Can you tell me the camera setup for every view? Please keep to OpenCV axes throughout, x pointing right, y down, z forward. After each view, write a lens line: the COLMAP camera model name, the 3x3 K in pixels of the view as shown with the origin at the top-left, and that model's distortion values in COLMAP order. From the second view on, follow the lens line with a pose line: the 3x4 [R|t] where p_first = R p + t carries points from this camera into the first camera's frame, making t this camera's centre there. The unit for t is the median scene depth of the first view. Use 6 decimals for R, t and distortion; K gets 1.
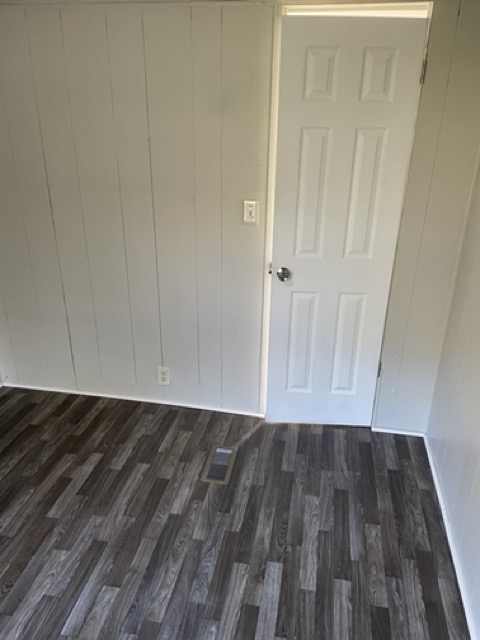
lens RADIAL K [[468.7, 0, 240.0], [0, 468.7, 320.0], [0, 0, 1]] dist [0.005453, -0.000437]
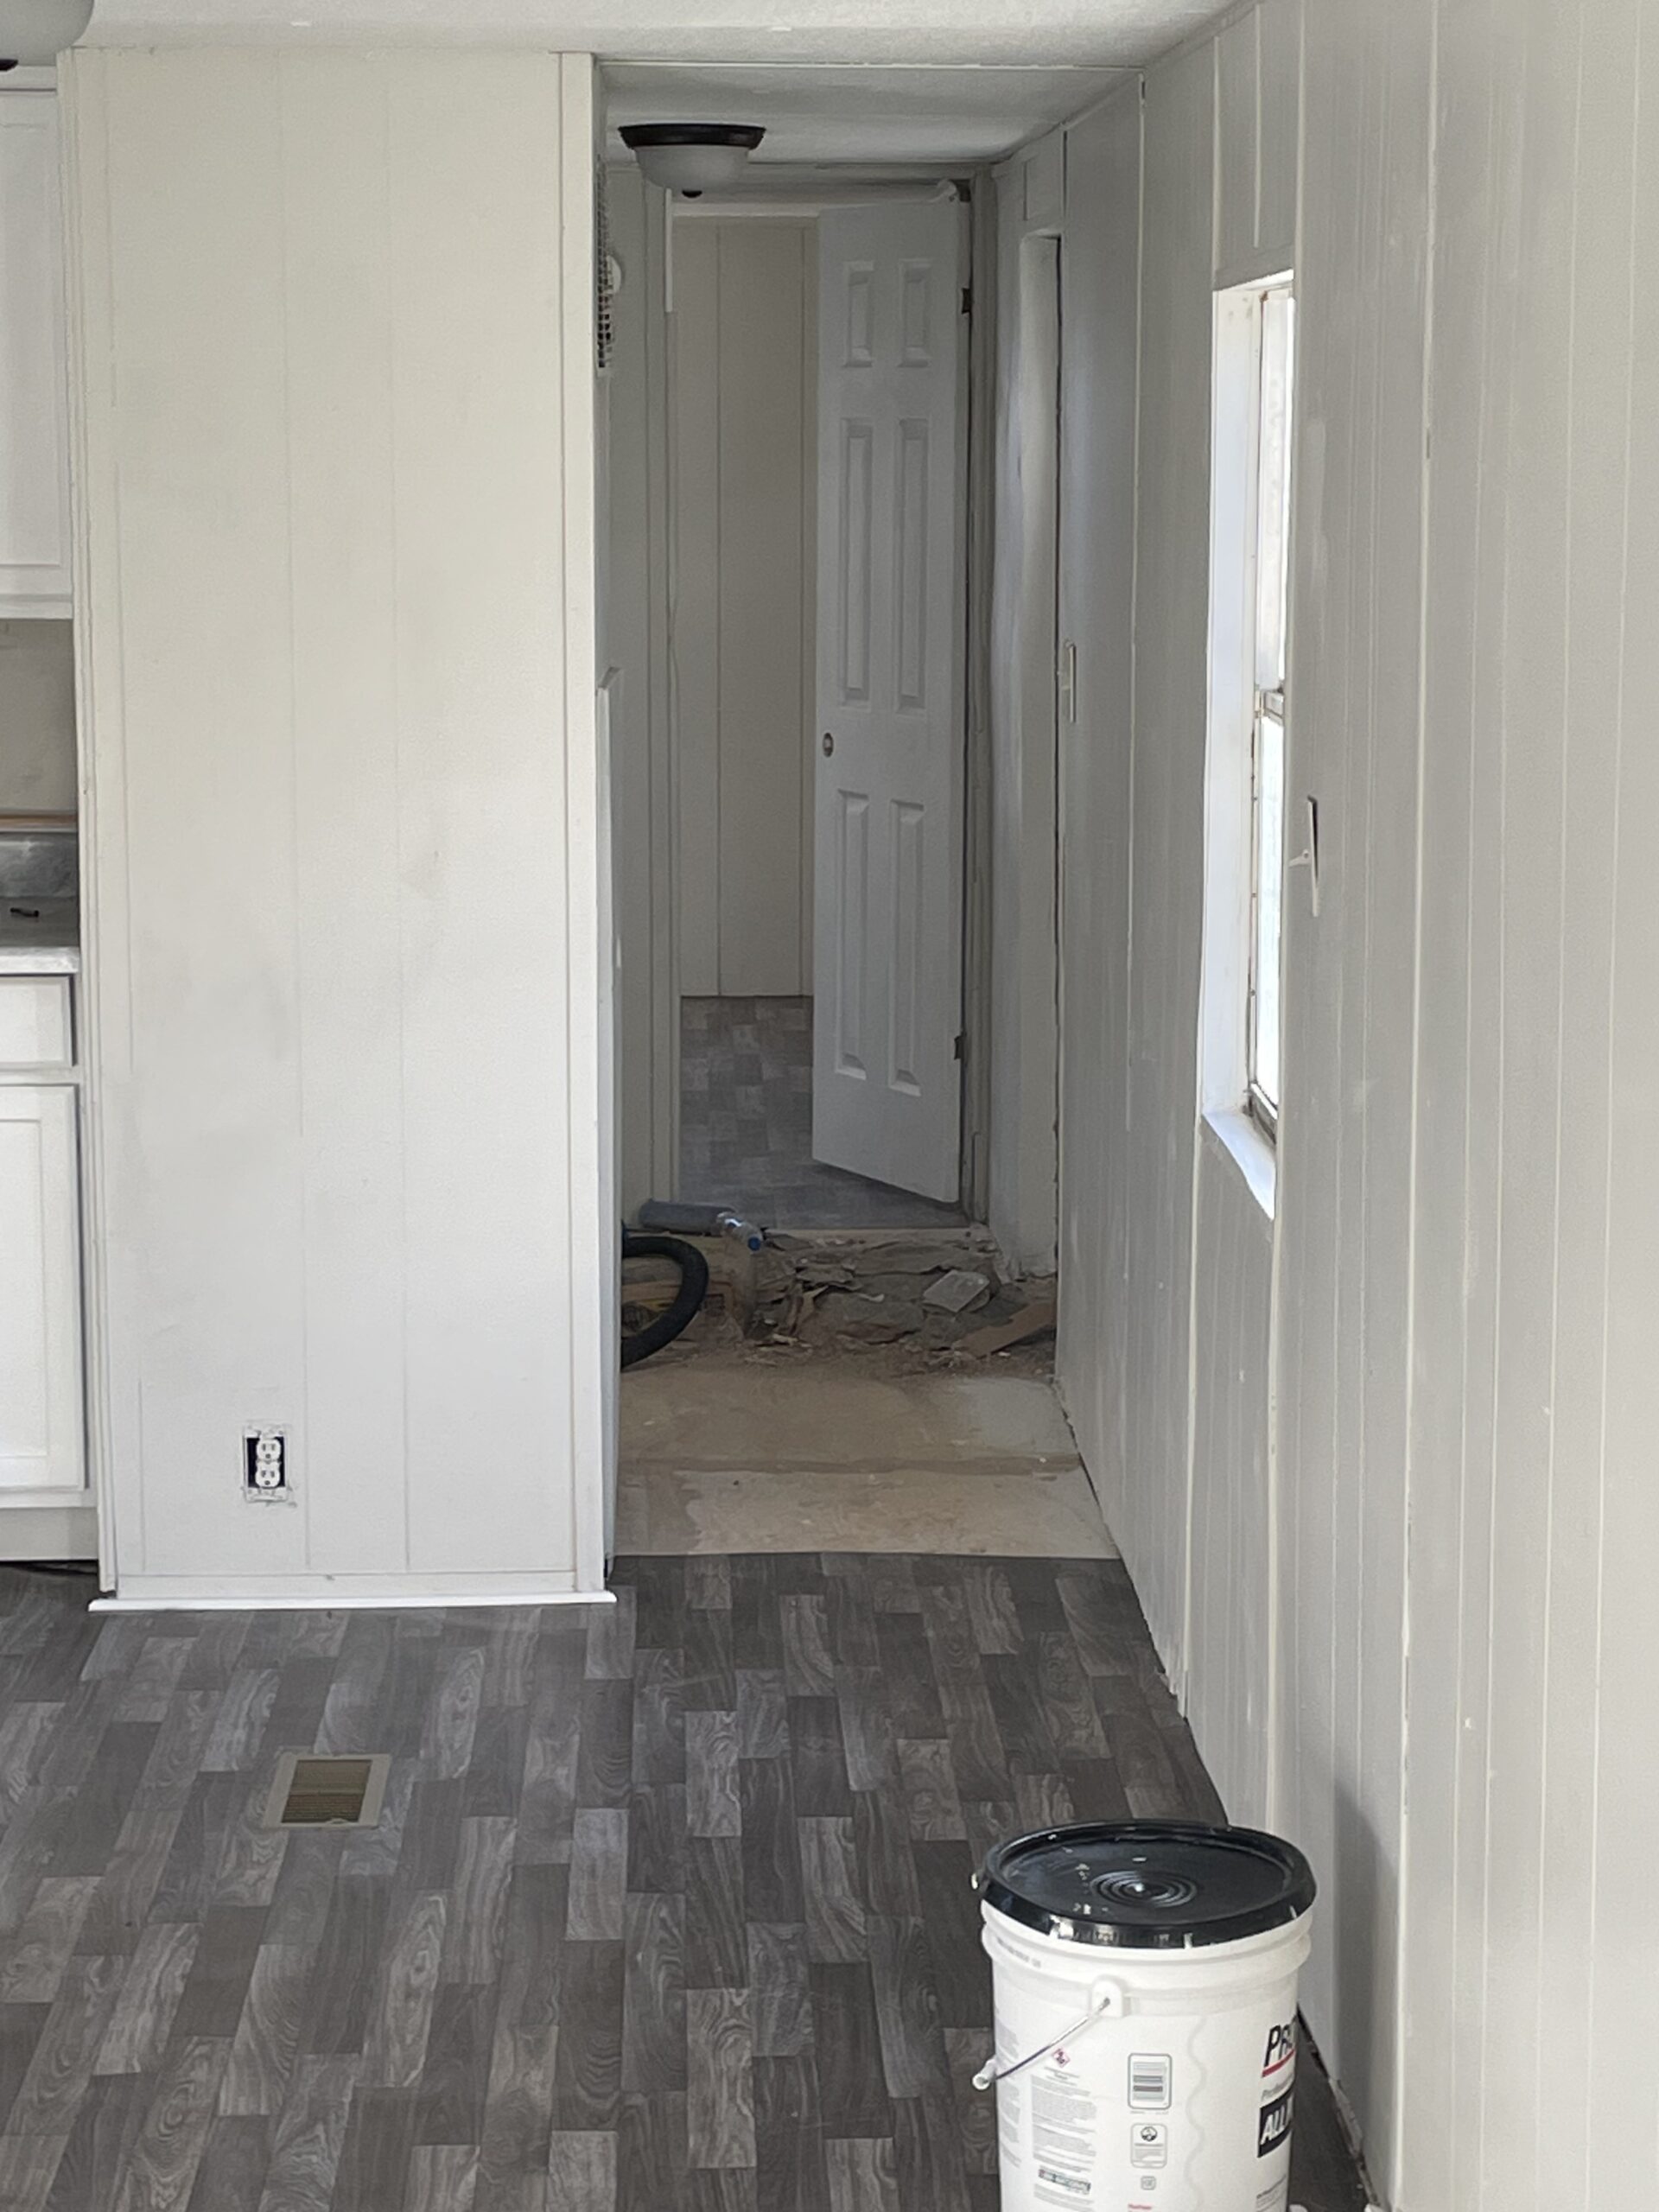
lens RADIAL K [[4436.9, 0, 829.5], [0, 4436.9, 1106.0], [0, 0, 1]] dist [0.012404, 0.024460]
pose [[0.975908, -0.040507, 0.214389, -0.255192], [0.092960, 0.966160, -0.240612, 0.536327], [-0.197388, 0.254745, 0.946648, -1.246334]]
